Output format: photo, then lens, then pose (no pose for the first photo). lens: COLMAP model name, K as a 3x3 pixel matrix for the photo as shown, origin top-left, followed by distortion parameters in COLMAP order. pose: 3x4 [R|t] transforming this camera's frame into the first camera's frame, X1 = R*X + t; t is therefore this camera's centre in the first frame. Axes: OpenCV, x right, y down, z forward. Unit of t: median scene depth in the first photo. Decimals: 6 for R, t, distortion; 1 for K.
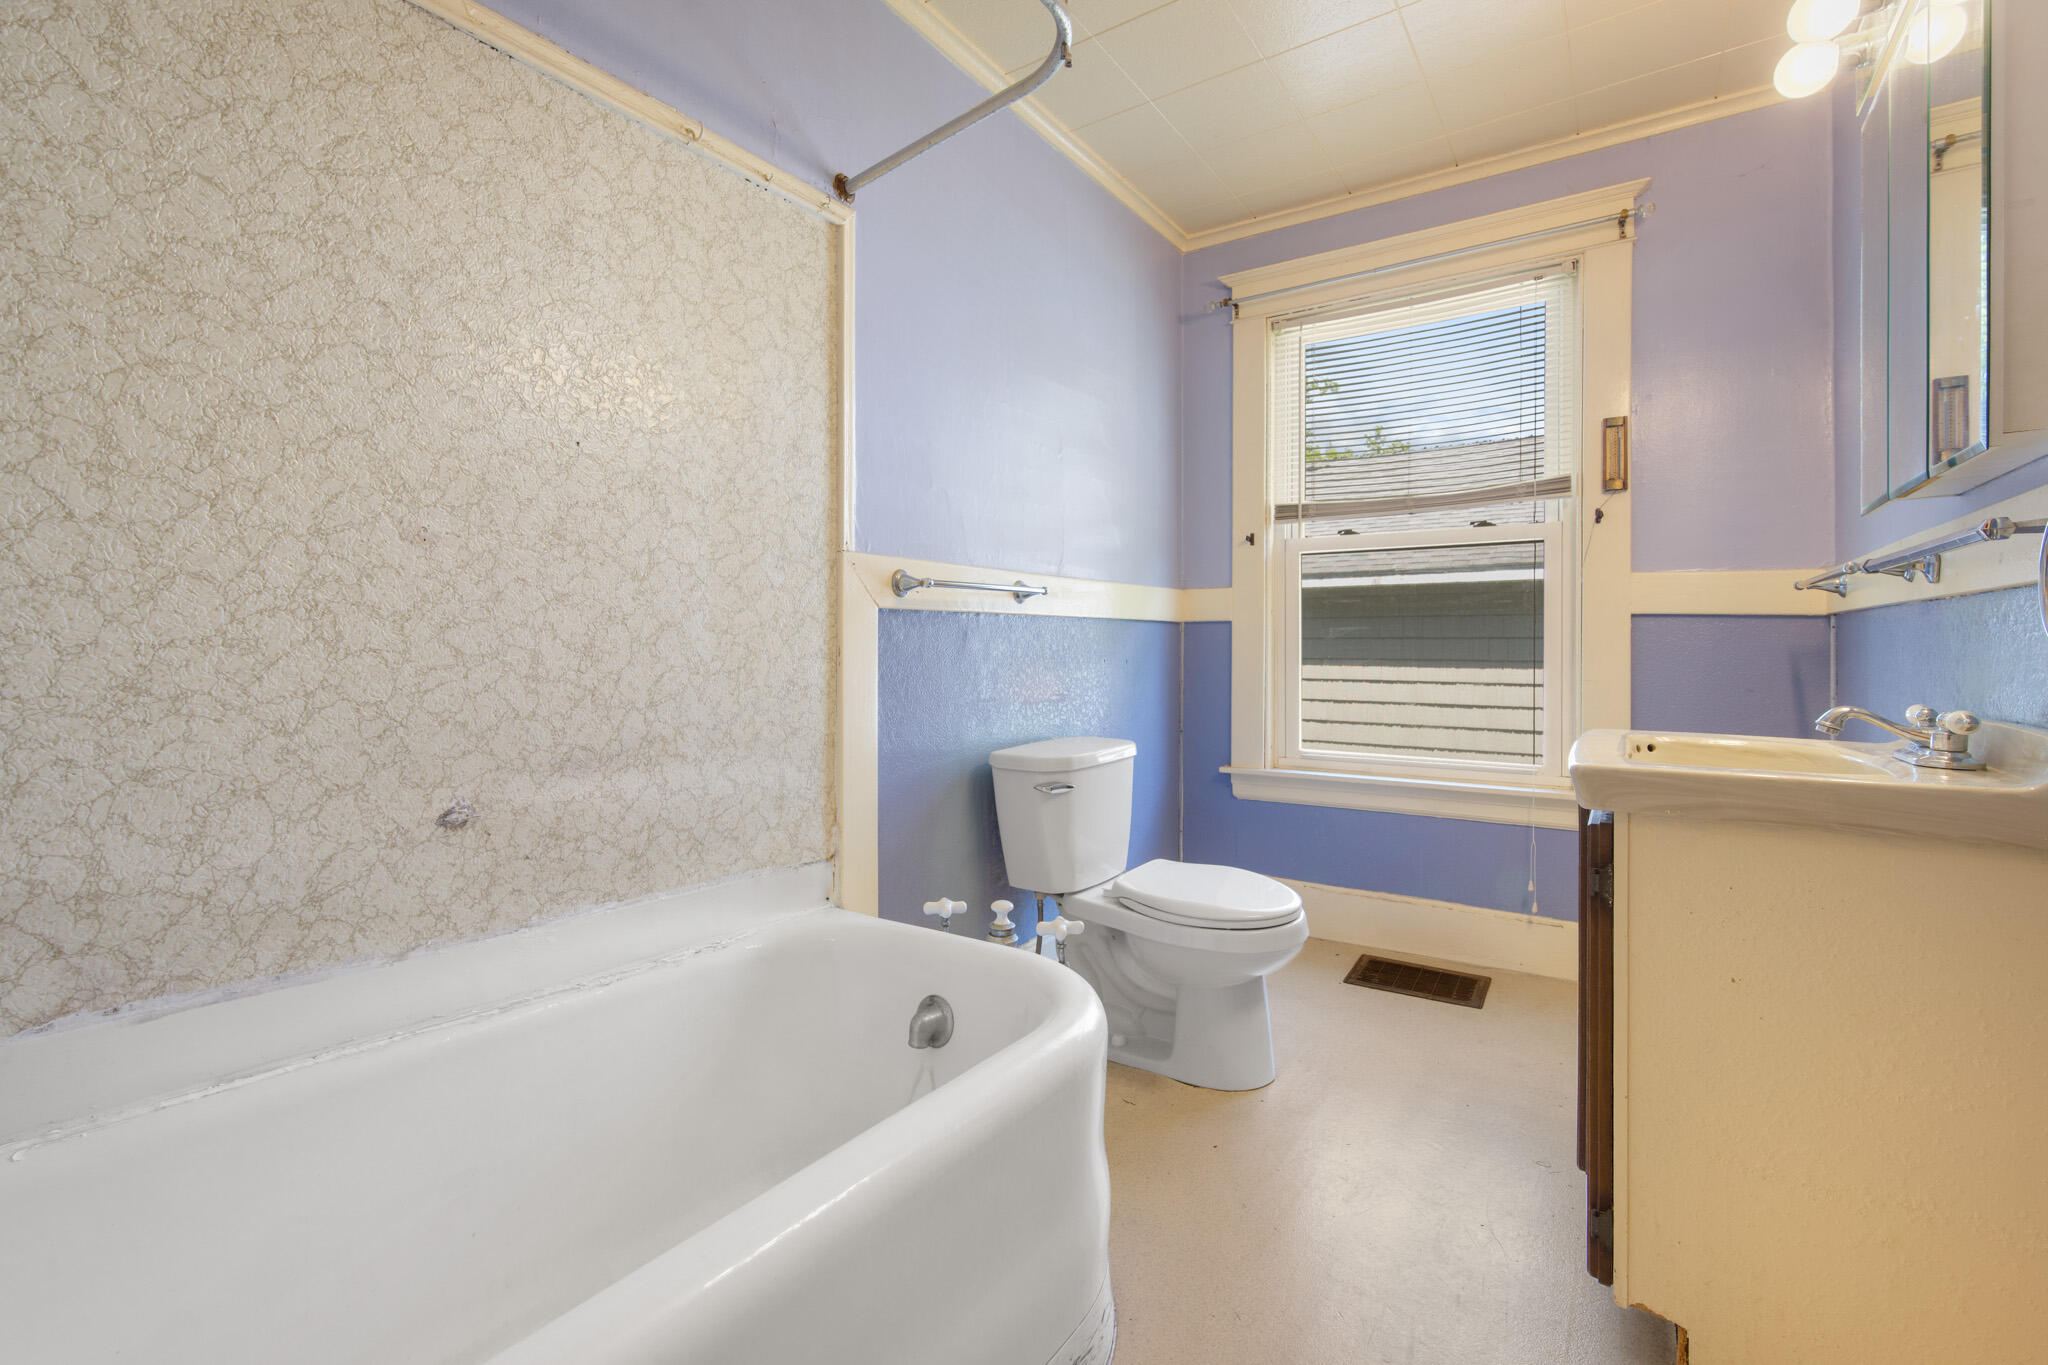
lens RADIAL K [[912.1, 0, 1023.9], [0, 912.1, 653.2], [0, 0, 1]] dist [0.000019, -0.000264]
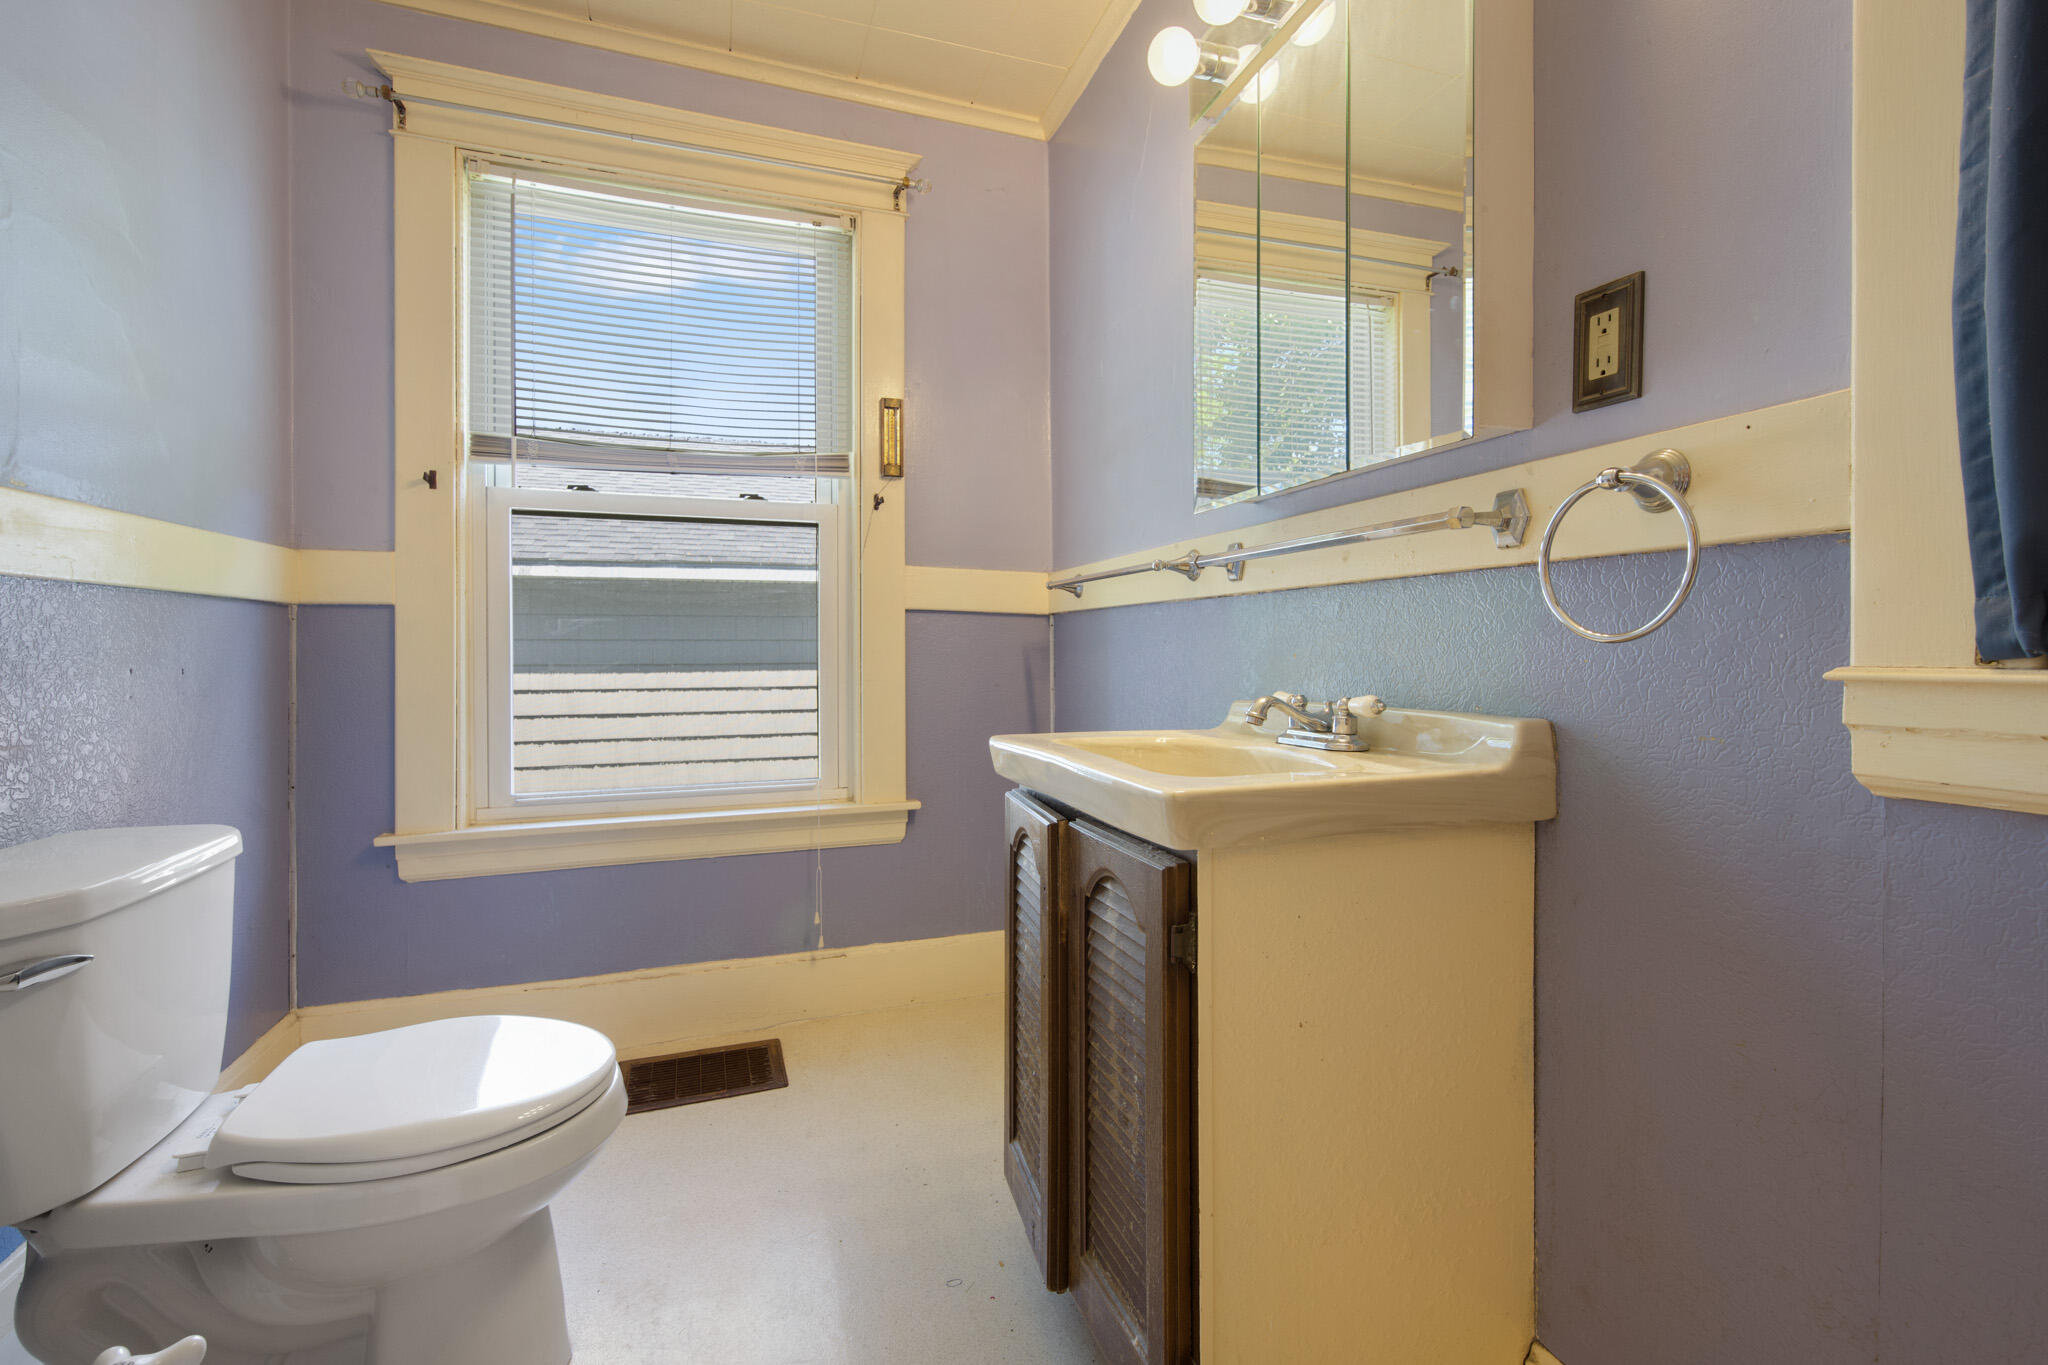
lens RADIAL K [[912.1, 0, 1023.9], [0, 912.1, 653.2], [0, 0, 1]] dist [0.000019, -0.000264]
pose [[0.595222, -0.006297, 0.803537, -0.024558], [0.012090, 0.999926, -0.001120, 0.005221], [-0.803471, 0.010381, 0.595254, 0.316375]]
